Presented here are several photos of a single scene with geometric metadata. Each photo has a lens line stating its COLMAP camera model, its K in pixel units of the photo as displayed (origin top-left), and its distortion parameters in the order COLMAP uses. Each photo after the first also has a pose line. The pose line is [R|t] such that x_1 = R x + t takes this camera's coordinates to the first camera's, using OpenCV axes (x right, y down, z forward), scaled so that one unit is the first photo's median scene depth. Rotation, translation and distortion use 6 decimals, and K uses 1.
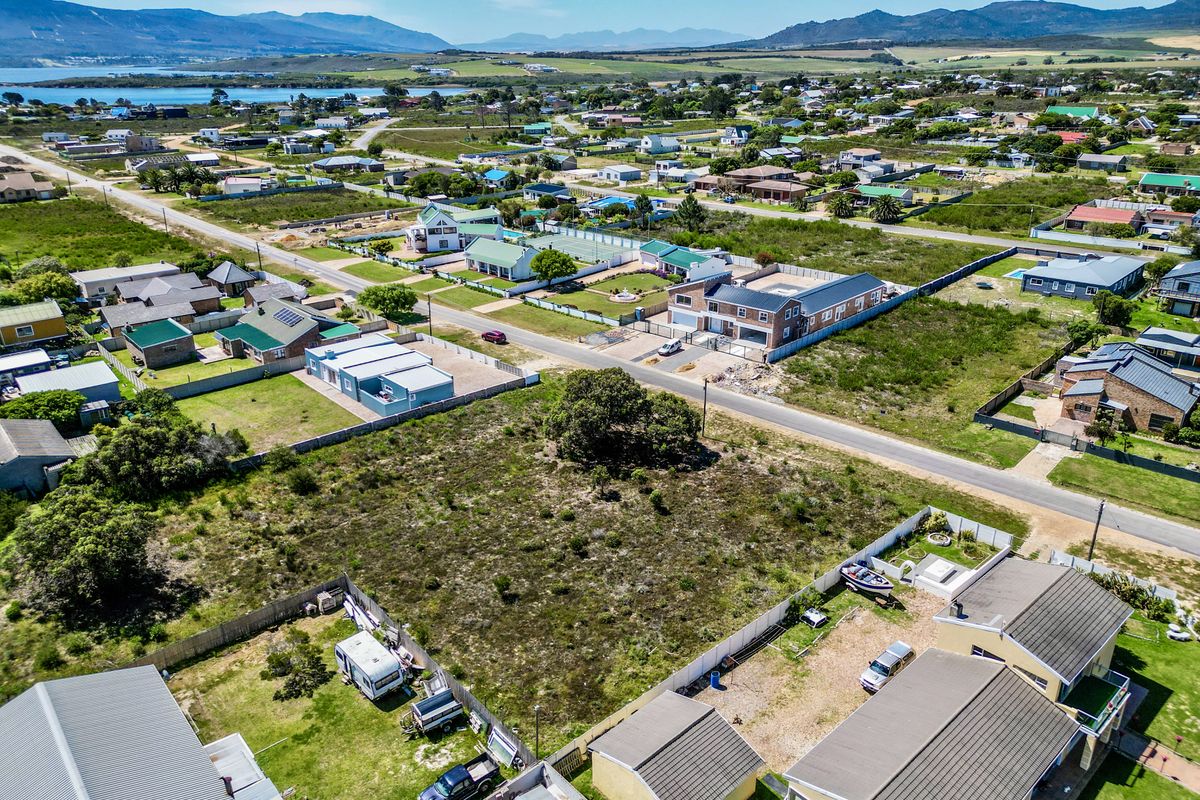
lens RADIAL K [[833.7, 0, 600.9], [0, 833.7, 410.0], [0, 0, 1]] dist [0.054499, -0.047870]
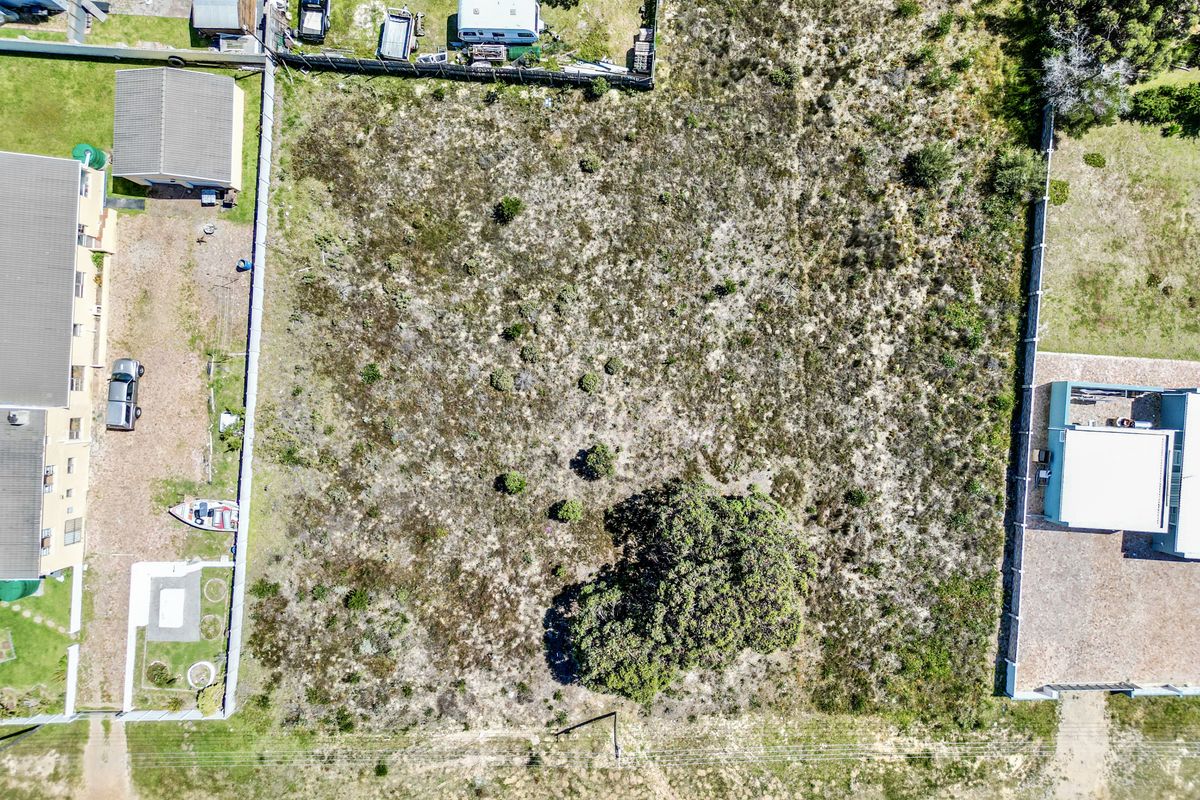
lens RADIAL K [[833.7, 0, 601.2], [0, 833.7, 408.6], [0, 0, 1]] dist [0.054499, -0.047870]
pose [[-0.706761, 0.707192, 0.019217, -0.030085], [-0.258646, -0.283581, 0.923409, -0.367815], [0.658477, 0.647659, 0.383336, 0.484779]]
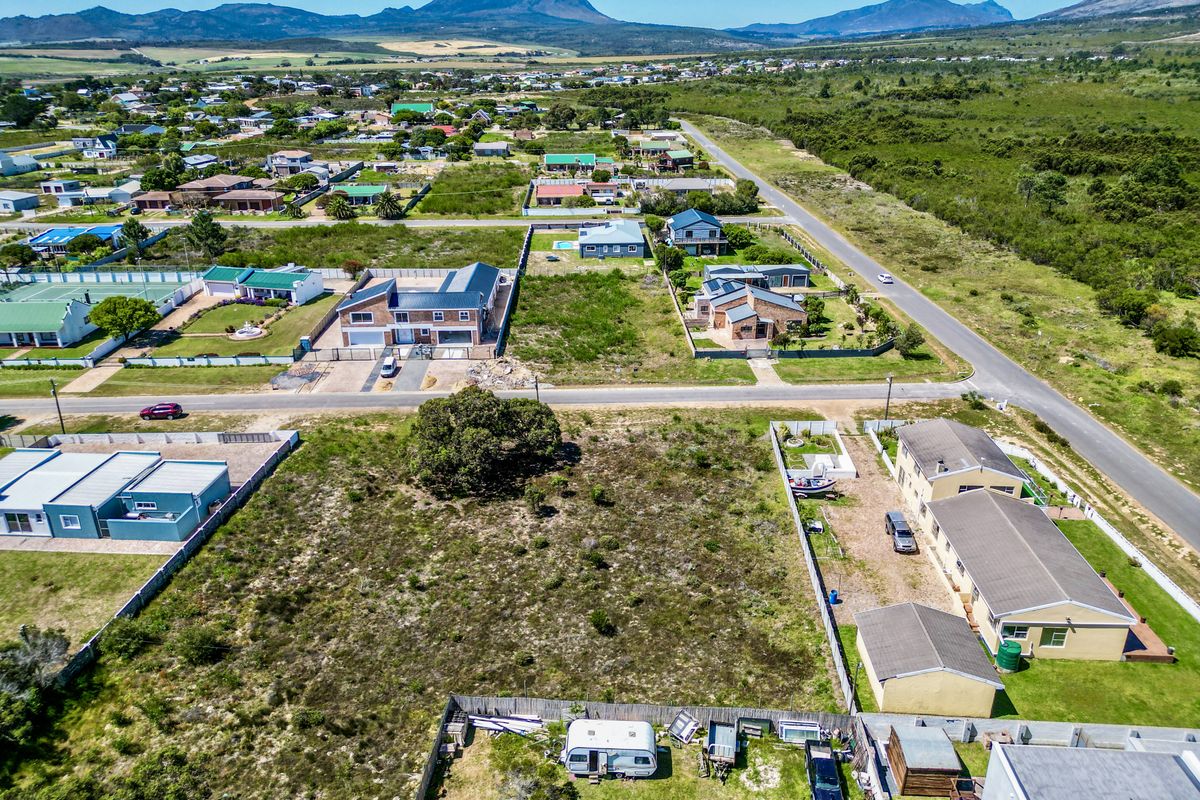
lens RADIAL K [[833.7, 0, 602.8], [0, 833.7, 410.9], [0, 0, 1]] dist [0.054499, -0.047870]
pose [[0.709341, -0.273910, 0.649468, -0.365659], [0.274255, 0.956052, 0.103673, -0.060652], [-0.649322, 0.104580, 0.753289, 0.152833]]
